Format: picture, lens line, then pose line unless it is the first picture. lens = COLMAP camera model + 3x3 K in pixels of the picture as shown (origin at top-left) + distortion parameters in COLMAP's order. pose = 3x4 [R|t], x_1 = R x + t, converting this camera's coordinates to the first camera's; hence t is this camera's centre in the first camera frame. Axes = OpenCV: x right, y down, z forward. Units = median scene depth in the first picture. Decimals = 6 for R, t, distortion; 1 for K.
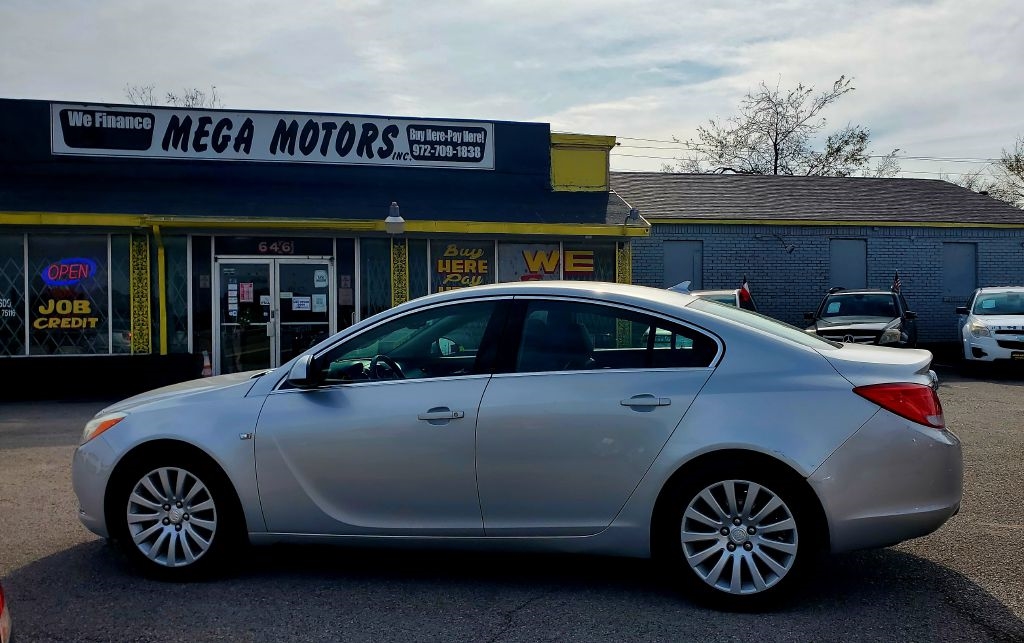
lens RADIAL K [[851.1, 0, 550.6], [0, 851.1, 314.3], [0, 0, 1]] dist [-0.011873, -0.017471]
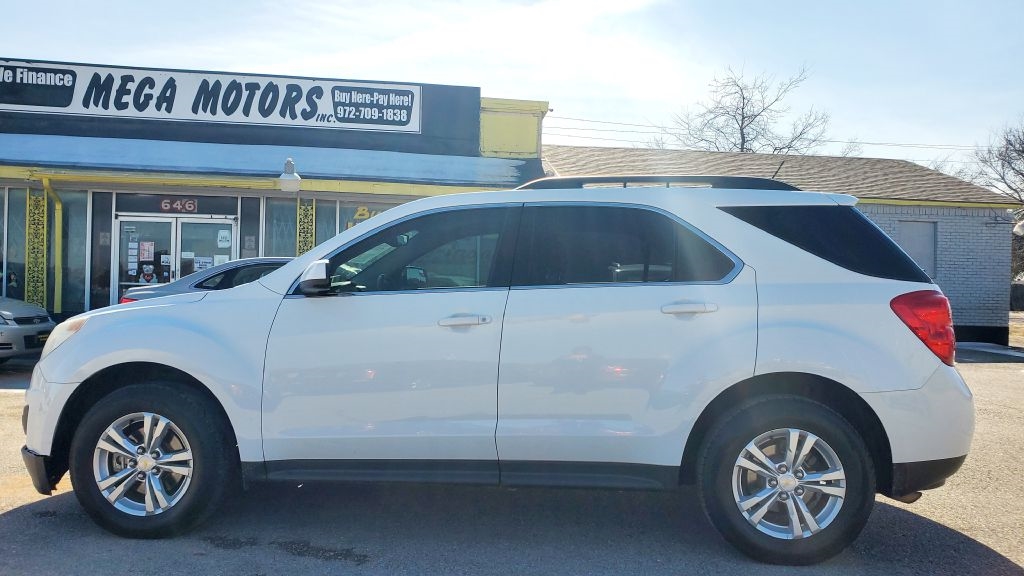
lens RADIAL K [[765.4, 0, 503.7], [0, 765.4, 273.1], [0, 0, 1]] dist [-0.046462, 0.066734]
pose [[0.997450, 0.024886, -0.066882, 0.095276], [-0.026395, 0.999414, -0.021778, 0.006417], [0.066301, 0.023488, 0.997523, 0.145429]]
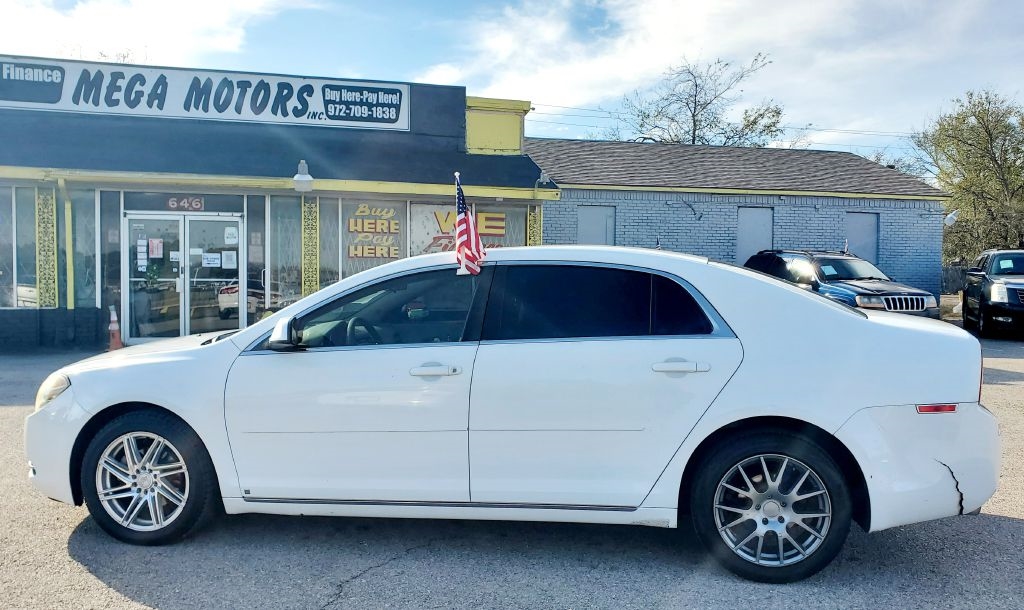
lens RADIAL K [[813.8, 0, 512.3], [0, 813.8, 301.9], [0, 0, 1]] dist [-0.039868, 0.057298]
pose [[0.999327, 0.013891, 0.033948, 0.027655], [-0.014907, 0.999443, 0.029846, 0.002434], [-0.033515, -0.030332, 0.998978, 0.026537]]
